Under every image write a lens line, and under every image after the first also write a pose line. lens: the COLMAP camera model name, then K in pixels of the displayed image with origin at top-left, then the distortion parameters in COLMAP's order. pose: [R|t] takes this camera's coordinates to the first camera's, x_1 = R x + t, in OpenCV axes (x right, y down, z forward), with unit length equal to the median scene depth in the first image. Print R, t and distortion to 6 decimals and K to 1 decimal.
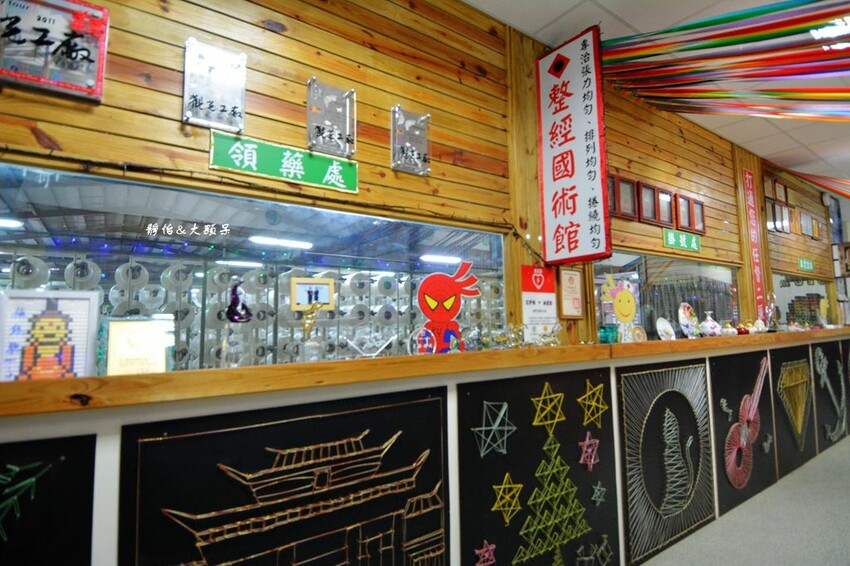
lens RADIAL K [[437.8, 0, 425.0], [0, 437.8, 283.0], [0, 0, 1]] dist [0.051974, -0.049559]
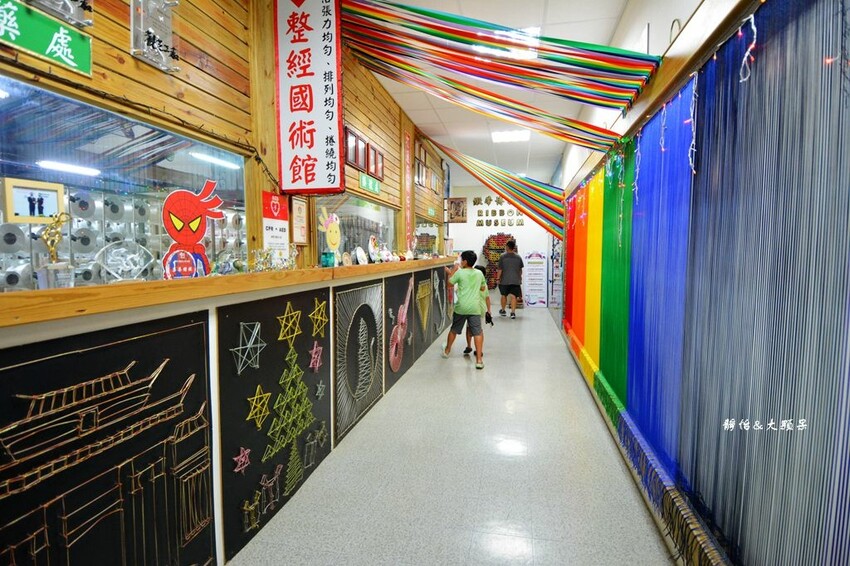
lens RADIAL K [[437.8, 0, 425.0], [0, 437.8, 283.0], [0, 0, 1]] dist [0.051974, -0.049559]
pose [[0.734427, -0.037312, 0.677662, -0.210800], [-0.067146, 0.989594, 0.127258, 0.015437], [-0.675358, -0.138964, 0.724279, -0.021343]]
